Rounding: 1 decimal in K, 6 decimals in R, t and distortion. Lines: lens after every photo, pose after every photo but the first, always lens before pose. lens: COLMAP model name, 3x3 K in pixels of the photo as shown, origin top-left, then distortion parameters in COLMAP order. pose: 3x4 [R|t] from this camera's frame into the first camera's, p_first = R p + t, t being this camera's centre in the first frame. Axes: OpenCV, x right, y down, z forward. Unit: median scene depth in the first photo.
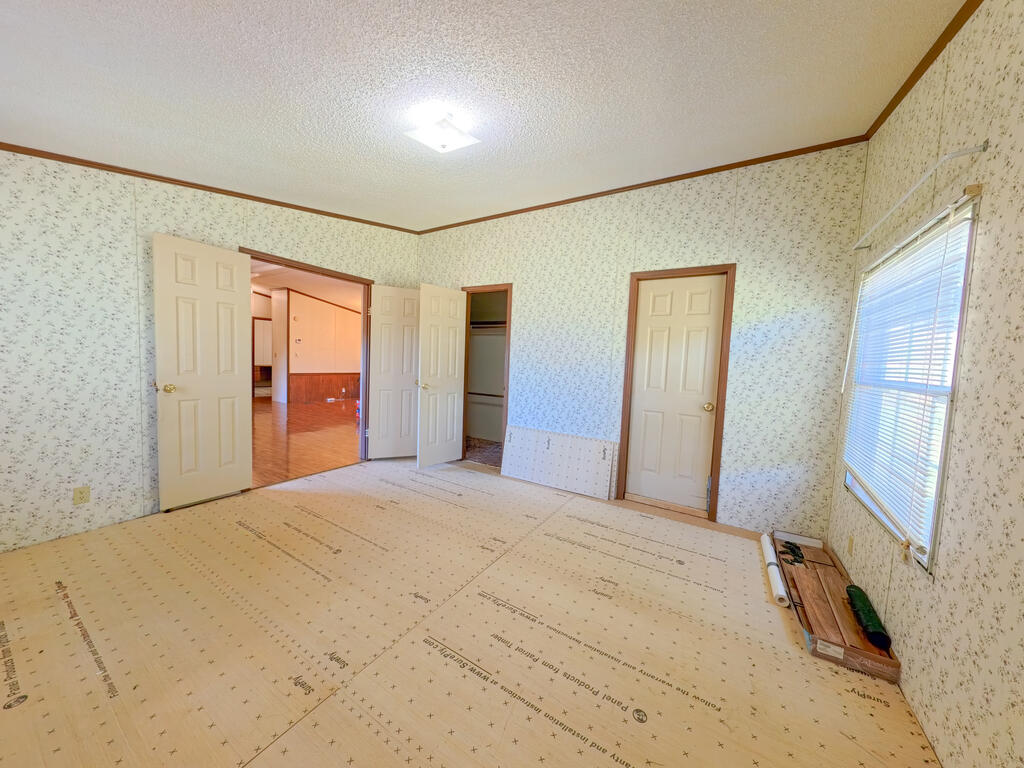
lens RADIAL K [[358.0, 0, 514.5], [0, 358.0, 383.4], [0, 0, 1]] dist [-0.001422, -0.000240]
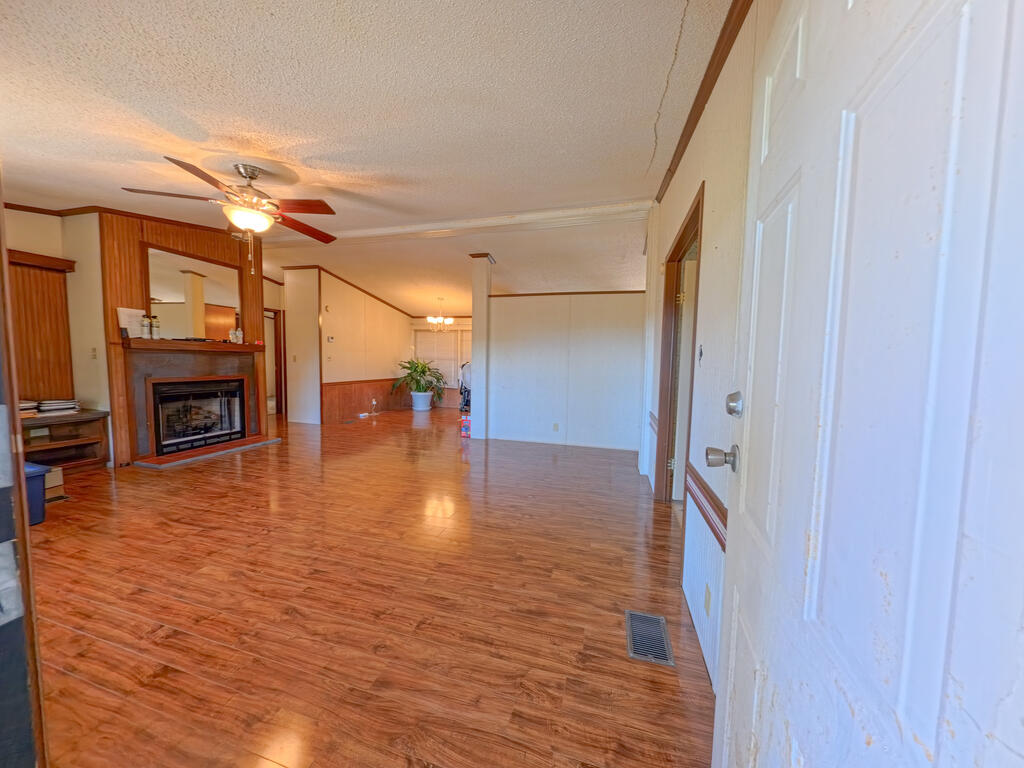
lens RADIAL K [[358.0, 0, 513.4], [0, 358.0, 385.0], [0, 0, 1]] dist [-0.001422, -0.000240]
pose [[0.961905, -0.036421, 0.270945, -0.431767], [0.034188, 0.999331, 0.012960, -0.019881], [-0.271236, -0.003203, 0.962508, 0.180856]]
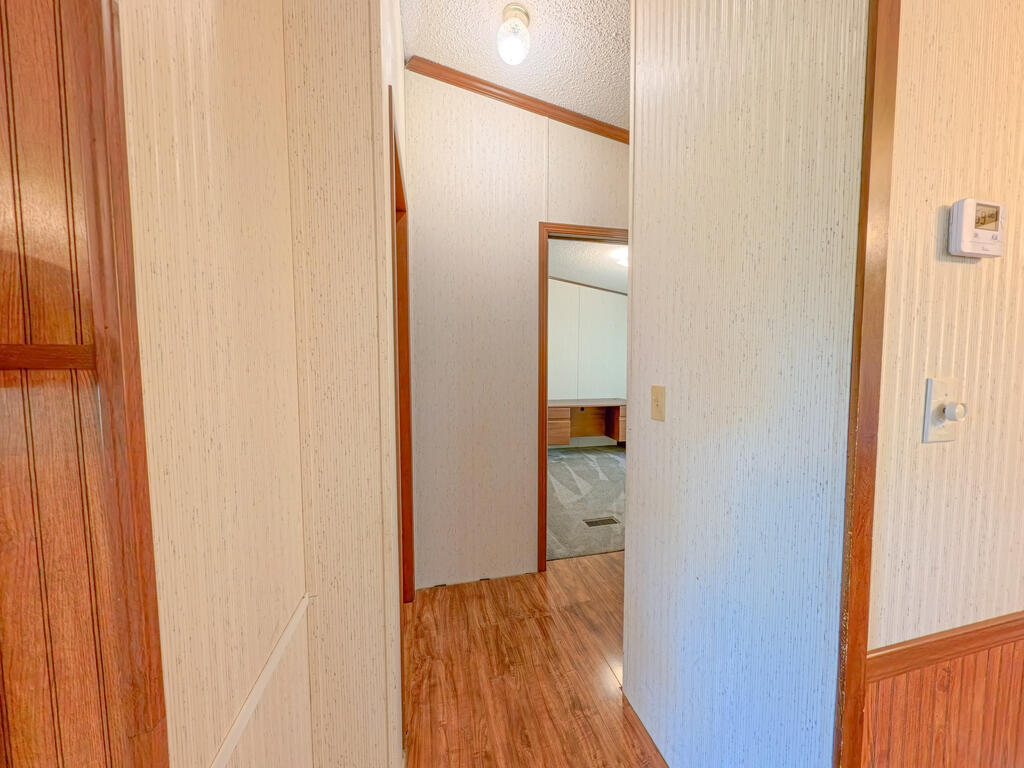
lens RADIAL K [[358.0, 0, 511.8], [0, 358.0, 383.8], [0, 0, 1]] dist [-0.001422, -0.000240]
pose [[0.702430, -0.007050, -0.711717, -0.599668], [-0.014946, 0.999584, -0.024653, -0.079806], [0.711595, 0.027954, 0.702033, 0.850178]]
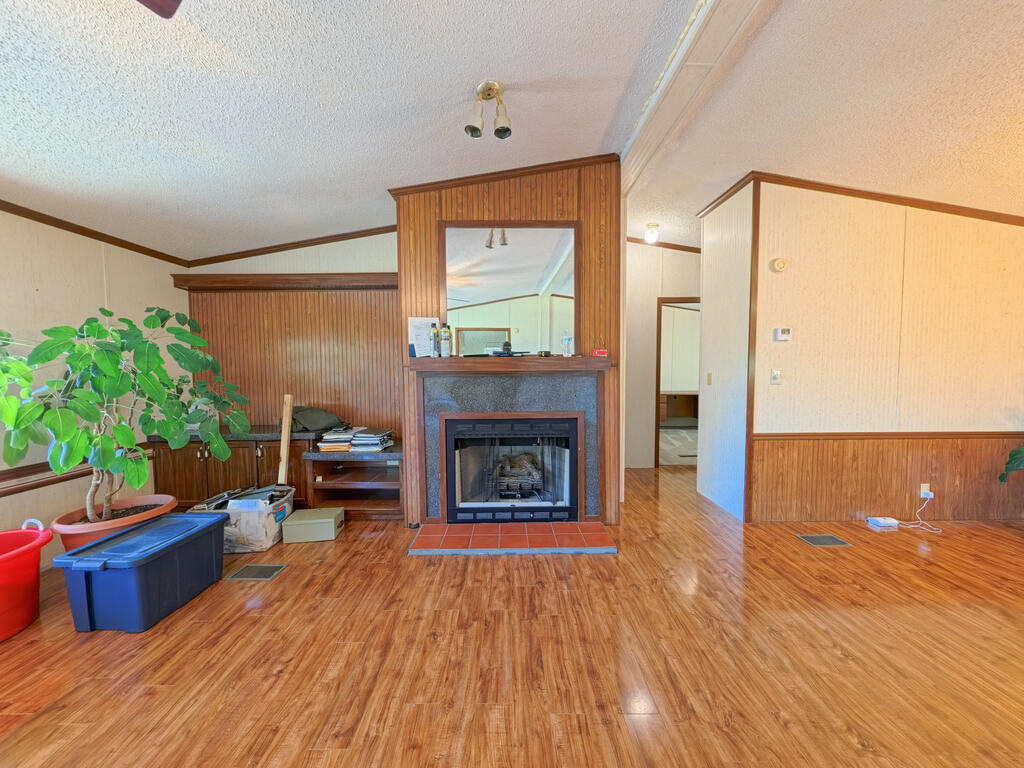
lens RADIAL K [[358.0, 0, 512.0], [0, 358.0, 382.9], [0, 0, 1]] dist [-0.001422, -0.000240]
pose [[0.527933, -0.005125, -0.849270, -0.445088], [-0.030094, 0.999241, -0.024737, -0.057224], [0.848753, 0.038618, 0.527378, 0.605589]]
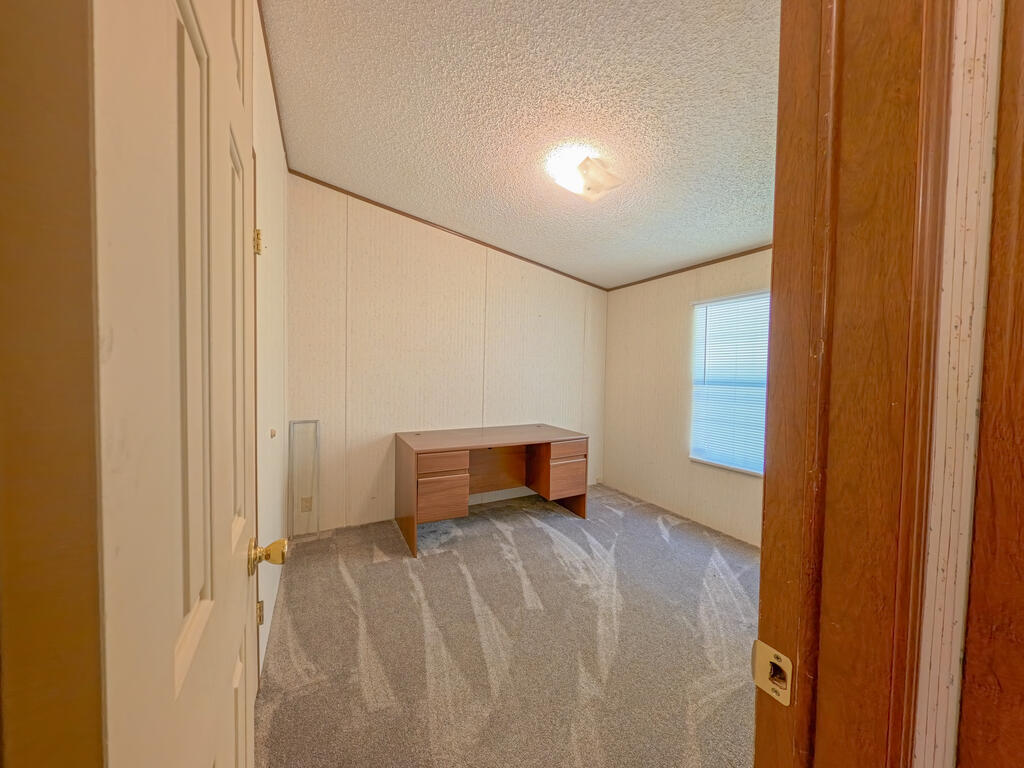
lens RADIAL K [[358.0, 0, 514.4], [0, 358.0, 382.6], [0, 0, 1]] dist [-0.001422, -0.000240]
pose [[0.866820, -0.014063, -0.498424, -0.731675], [-0.012542, 0.998671, -0.049991, -0.099759], [0.498464, 0.049585, 0.865491, 1.038538]]
